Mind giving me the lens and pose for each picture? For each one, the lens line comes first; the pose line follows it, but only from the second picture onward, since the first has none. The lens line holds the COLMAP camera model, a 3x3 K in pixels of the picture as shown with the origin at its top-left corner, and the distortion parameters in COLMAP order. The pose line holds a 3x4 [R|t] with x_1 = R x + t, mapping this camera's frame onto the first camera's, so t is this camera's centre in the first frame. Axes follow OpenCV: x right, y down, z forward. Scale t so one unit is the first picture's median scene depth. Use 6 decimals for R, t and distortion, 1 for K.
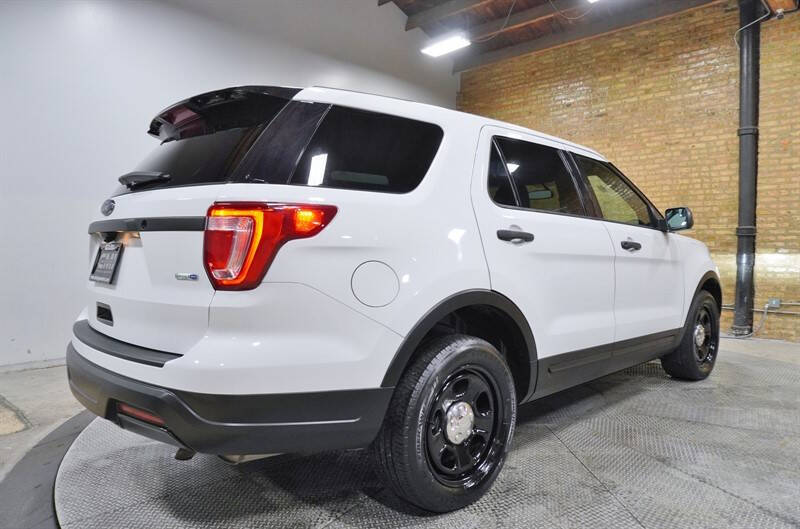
lens RADIAL K [[560.4, 0, 395.4], [0, 560.4, 260.1], [0, 0, 1]] dist [-0.038837, 0.027744]
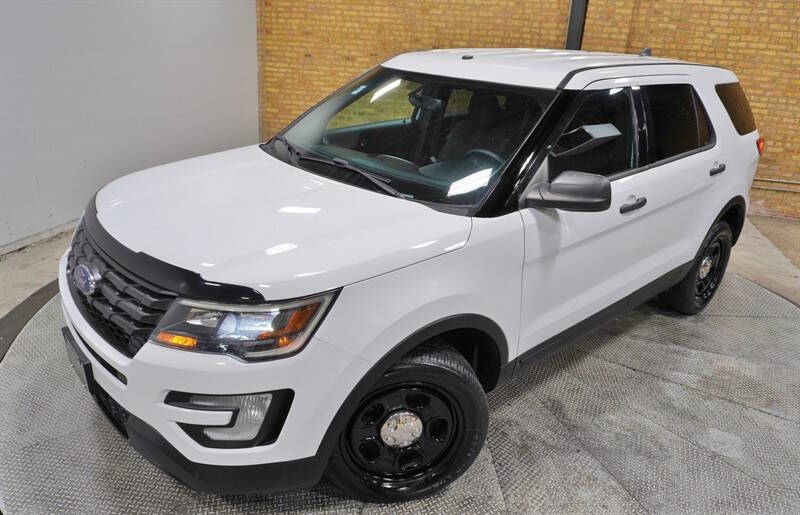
lens RADIAL K [[584.7, 0, 403.5], [0, 584.7, 262.1], [0, 0, 1]] dist [-0.031616, 0.008255]
pose [[0.867967, -0.127970, 0.479852, -0.211969], [-0.051437, 0.937868, 0.343157, -0.110633], [-0.493951, -0.322531, 0.807456, 0.130144]]
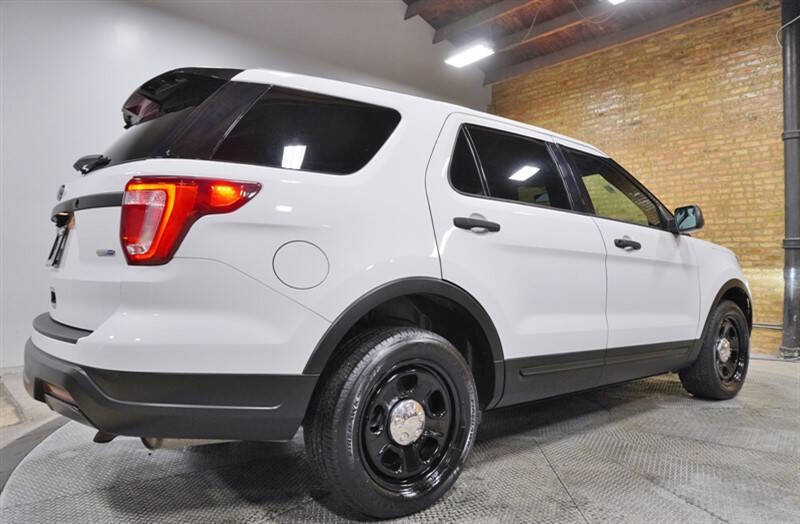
lens RADIAL K [[560.4, 0, 393.0], [0, 560.4, 255.2], [0, 0, 1]] dist [-0.038837, 0.027744]
pose [[0.994481, 0.008662, -0.104560, 0.065400], [-0.013898, 0.998680, -0.049447, 0.021190], [0.103994, 0.050627, 0.993289, 0.021567]]
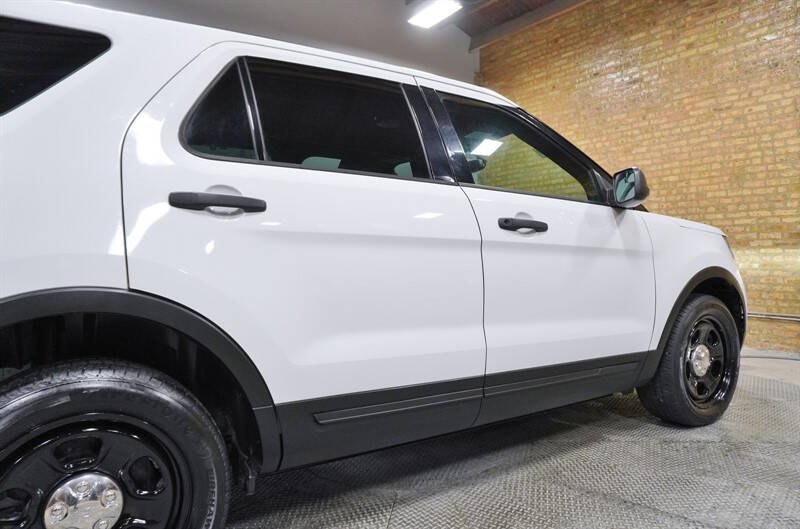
lens RADIAL K [[551.1, 0, 391.5], [0, 551.1, 258.9], [0, 0, 1]] dist [-0.042371, 0.027382]
pose [[0.981317, -0.008662, -0.192204, 0.193621], [0.005853, 0.999868, -0.015179, 0.011084], [0.192310, 0.013770, 0.981238, 0.167043]]
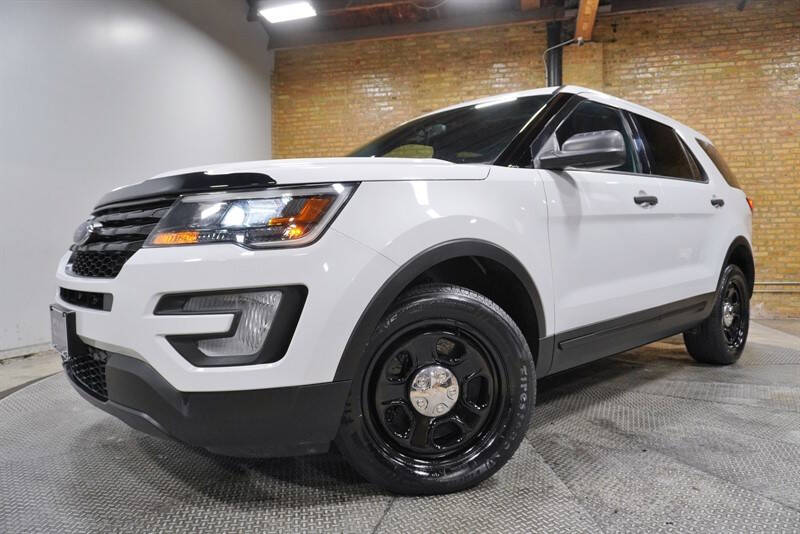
lens RADIAL K [[551.3, 0, 402.0], [0, 551.3, 264.1], [0, 0, 1]] dist [-0.046694, 0.034226]
pose [[0.867788, -0.011290, 0.496807, -0.209295], [0.012915, 0.999917, 0.000164, 0.029574], [-0.496767, 0.006274, 0.867861, 0.146731]]
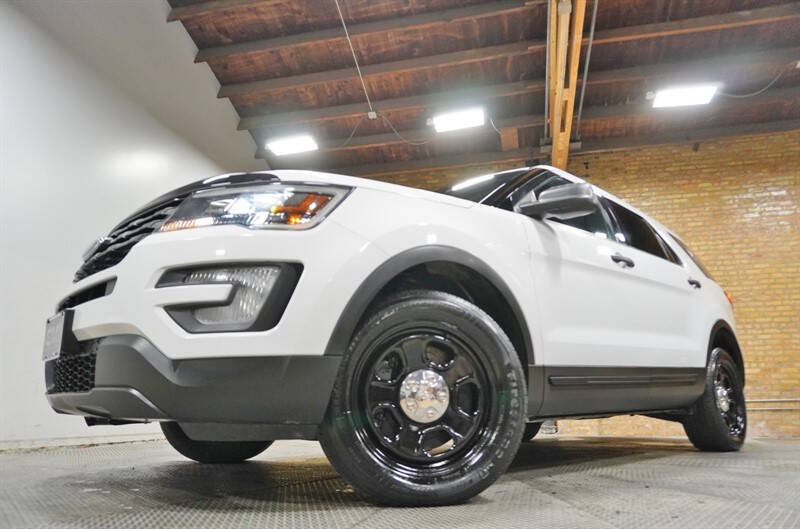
lens RADIAL K [[551.1, 0, 405.2], [0, 551.1, 251.4], [0, 0, 1]] dist [-0.042371, 0.027382]
pose [[0.857815, 0.143712, 0.493457, -0.212110], [0.012091, 0.954203, -0.298915, 0.102460], [-0.513816, 0.262380, 0.816792, 0.141563]]
